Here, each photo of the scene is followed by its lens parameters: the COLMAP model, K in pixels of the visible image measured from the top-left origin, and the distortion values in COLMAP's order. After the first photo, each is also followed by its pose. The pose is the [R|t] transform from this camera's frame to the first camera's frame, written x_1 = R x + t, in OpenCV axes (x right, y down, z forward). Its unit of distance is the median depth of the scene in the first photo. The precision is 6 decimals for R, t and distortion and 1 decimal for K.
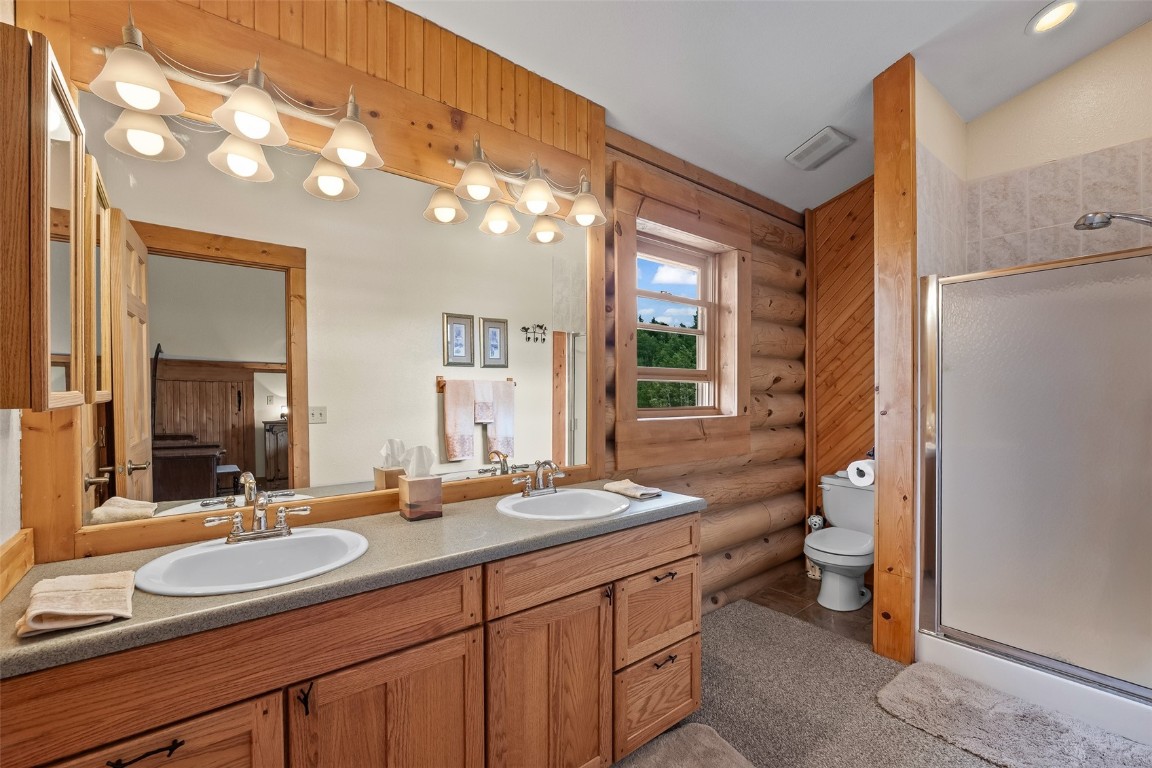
lens RADIAL K [[492.2, 0, 578.4], [0, 492.2, 393.8], [0, 0, 1]] dist [-0.002771, -0.000521]
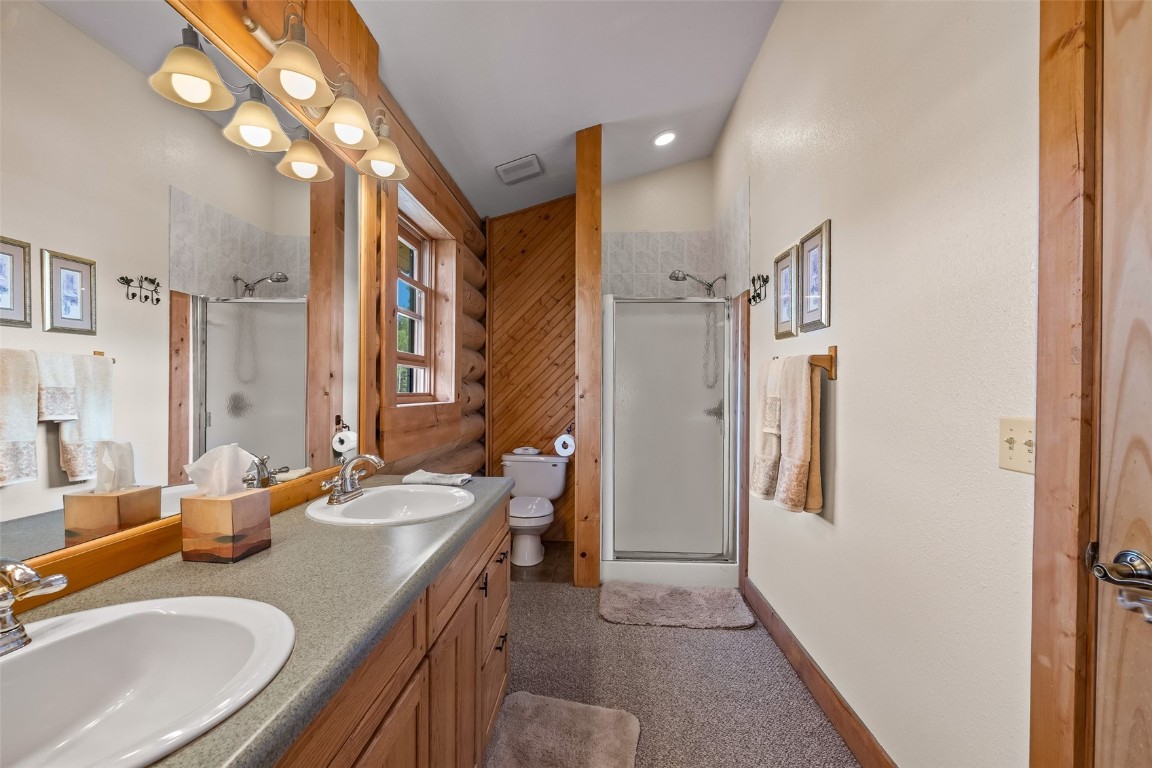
lens RADIAL K [[492.2, 0, 575.2], [0, 492.2, 387.5], [0, 0, 1]] dist [-0.002771, -0.000521]
pose [[0.666572, 0.009292, 0.745383, -0.266474], [-0.009662, 0.999946, -0.003825, 0.015660], [-0.745378, -0.004652, 0.666626, 0.125244]]
